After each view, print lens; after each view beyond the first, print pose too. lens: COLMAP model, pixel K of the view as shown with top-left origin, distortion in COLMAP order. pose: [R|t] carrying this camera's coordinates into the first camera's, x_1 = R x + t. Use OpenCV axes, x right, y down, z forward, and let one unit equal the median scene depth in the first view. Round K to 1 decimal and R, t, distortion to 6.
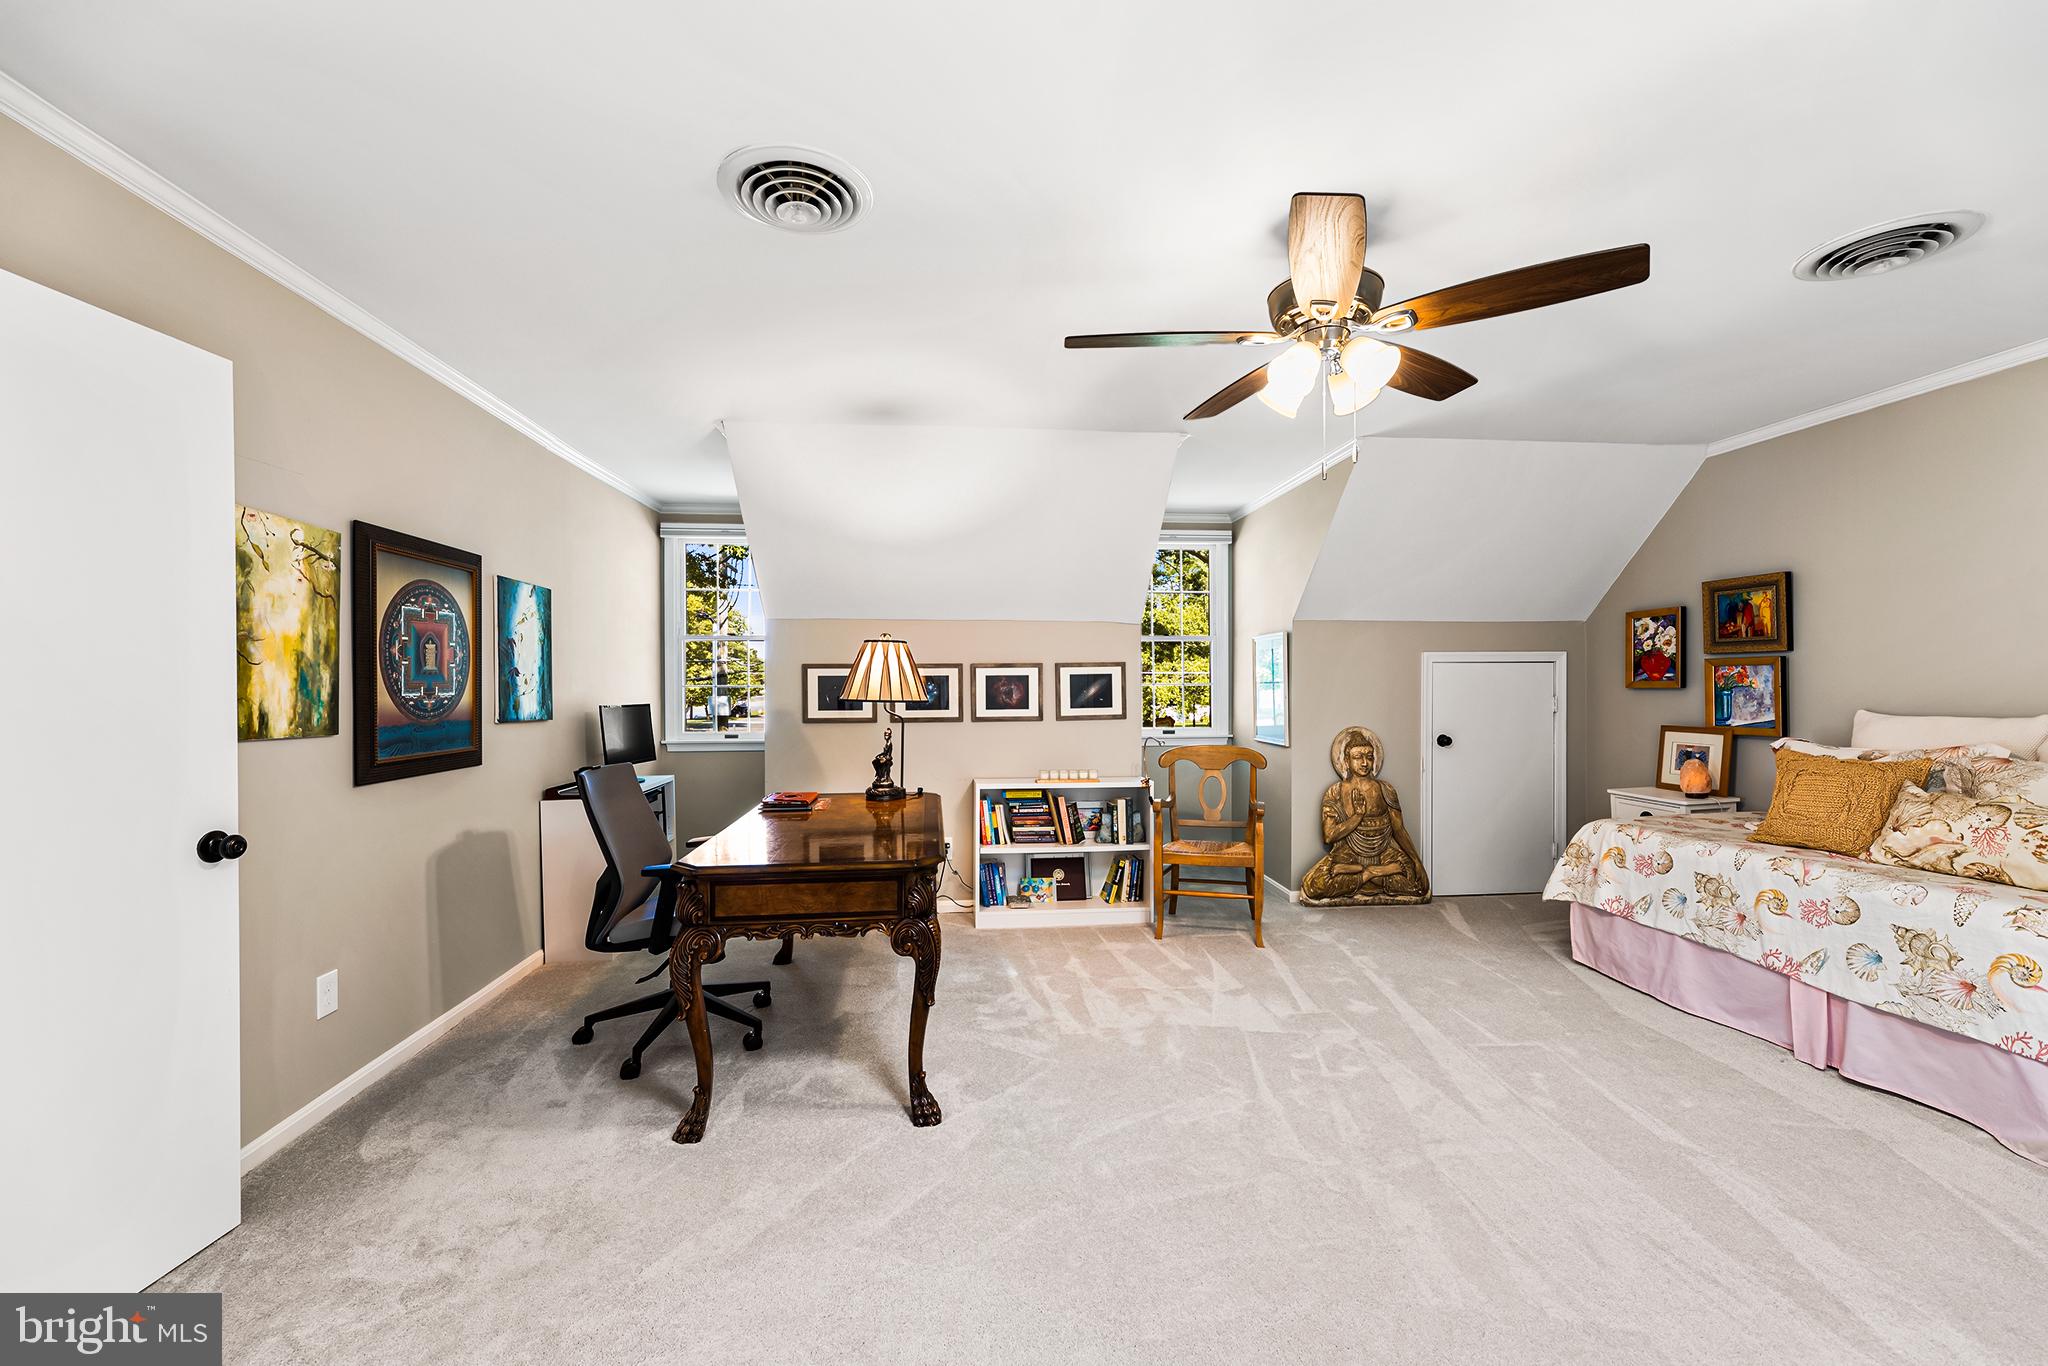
lens RADIAL K [[809.0, 0, 1024.0], [0, 809.0, 683.0], [0, 0, 1]] dist [0.000606, 0.000097]
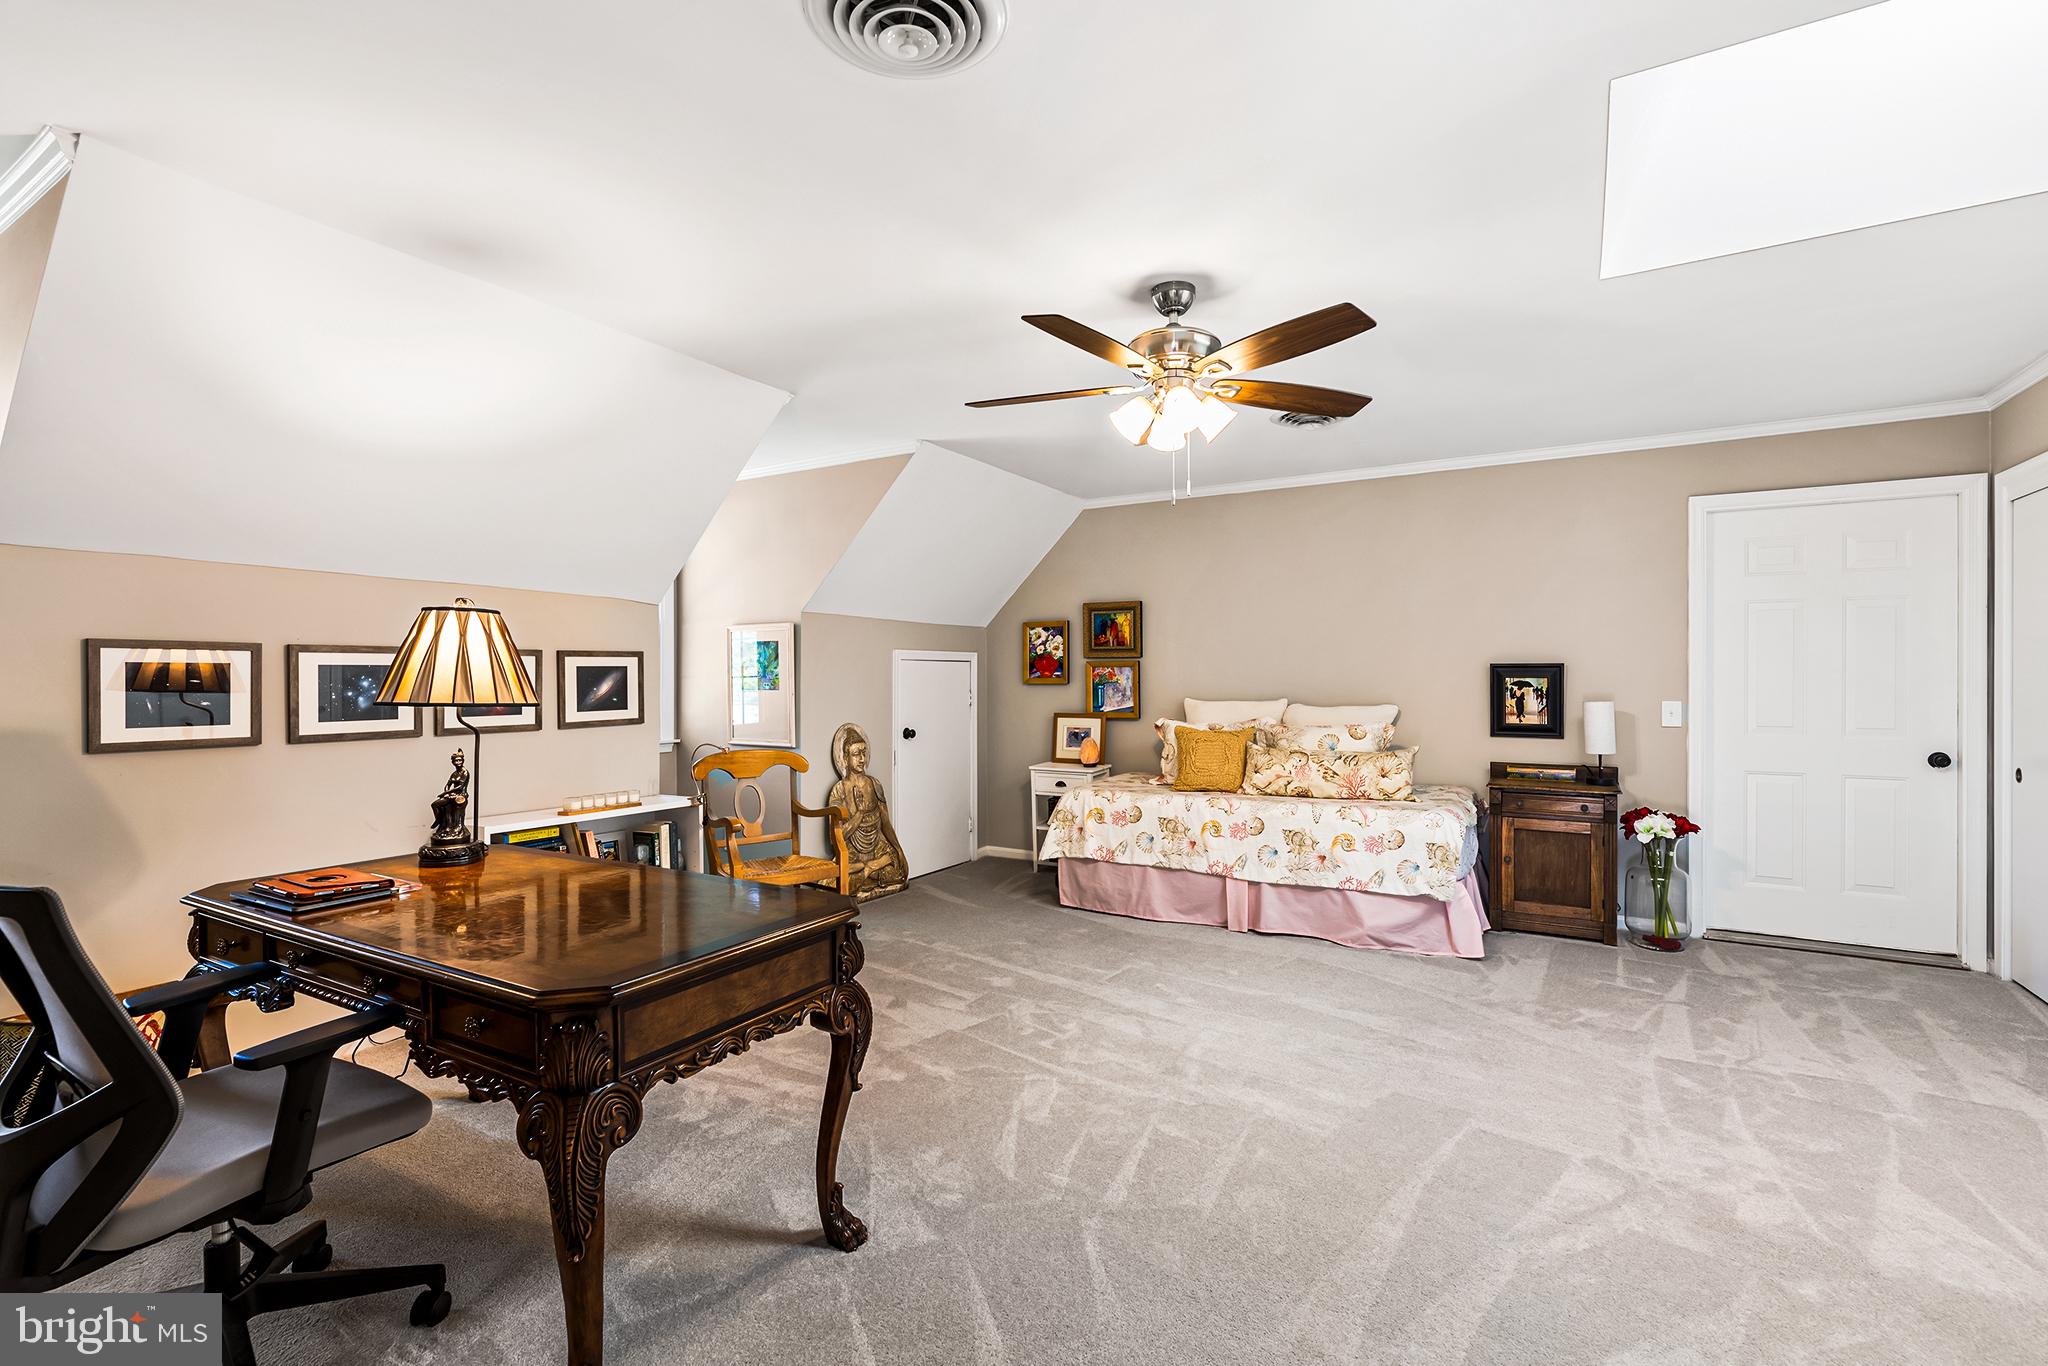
lens RADIAL K [[909.2, 0, 1025.0], [0, 909.2, 675.6], [0, 0, 1]] dist [0.000570, 0.000045]
pose [[0.598065, 0.006159, 0.801424, -0.435384], [-0.002669, 0.999980, -0.005693, 0.001999], [-0.801443, 0.001266, 0.598069, 0.207076]]
